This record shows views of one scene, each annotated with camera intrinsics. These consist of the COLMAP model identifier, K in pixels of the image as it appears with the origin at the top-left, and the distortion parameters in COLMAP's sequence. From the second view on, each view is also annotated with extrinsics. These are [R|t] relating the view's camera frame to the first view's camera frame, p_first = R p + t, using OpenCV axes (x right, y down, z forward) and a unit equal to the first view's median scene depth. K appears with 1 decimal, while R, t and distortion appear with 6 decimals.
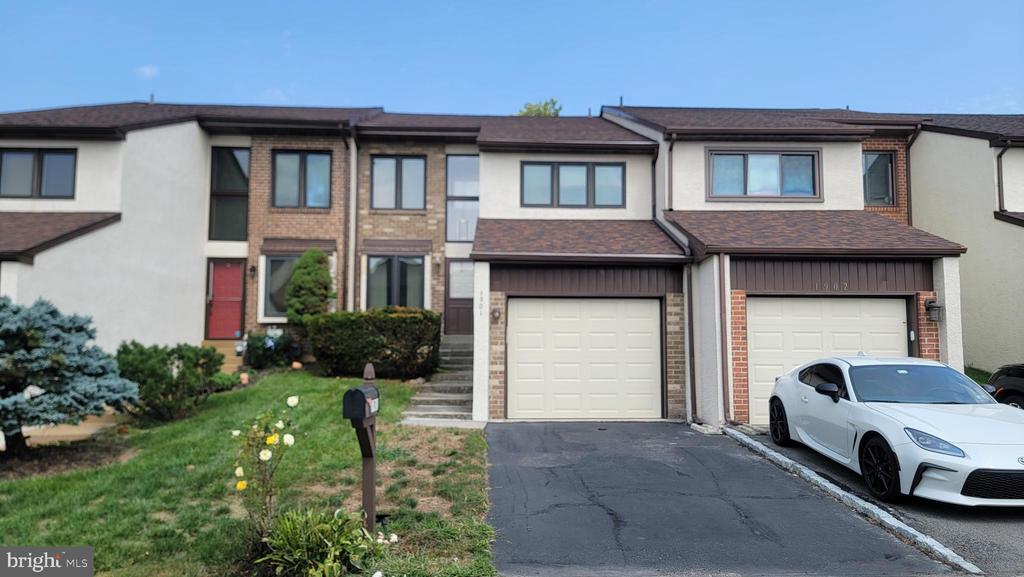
lens RADIAL K [[708.8, 0, 509.3], [0, 708.8, 289.0], [0, 0, 1]] dist [0.058522, -0.003847]
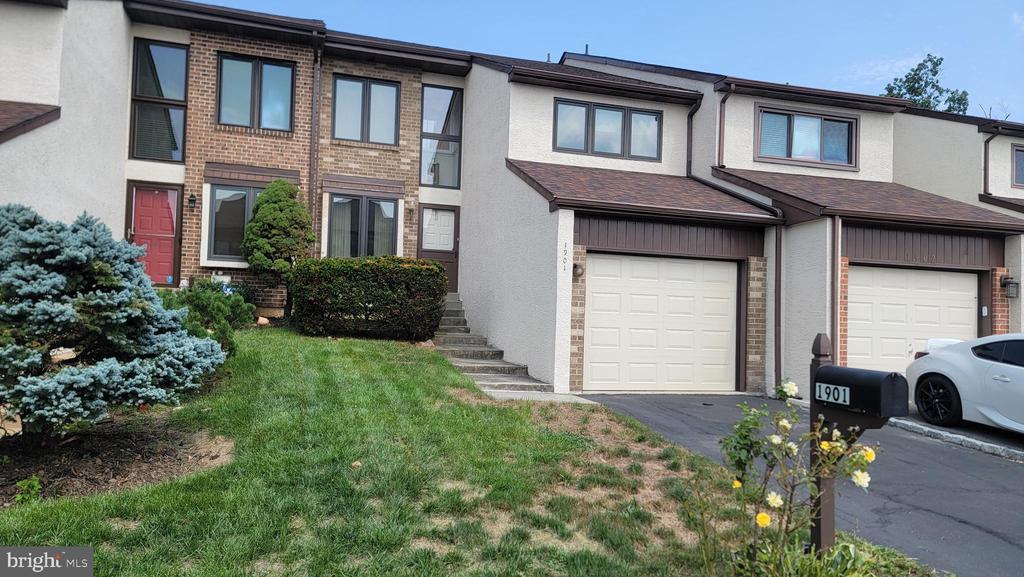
lens RADIAL K [[708.8, 0, 513.7], [0, 708.8, 286.4], [0, 0, 1]] dist [0.058522, -0.003847]
pose [[0.966947, 0.041521, 0.251572, -0.245663], [-0.054750, 0.997449, 0.045813, 0.015406], [-0.249028, -0.058073, 0.966754, 0.145889]]
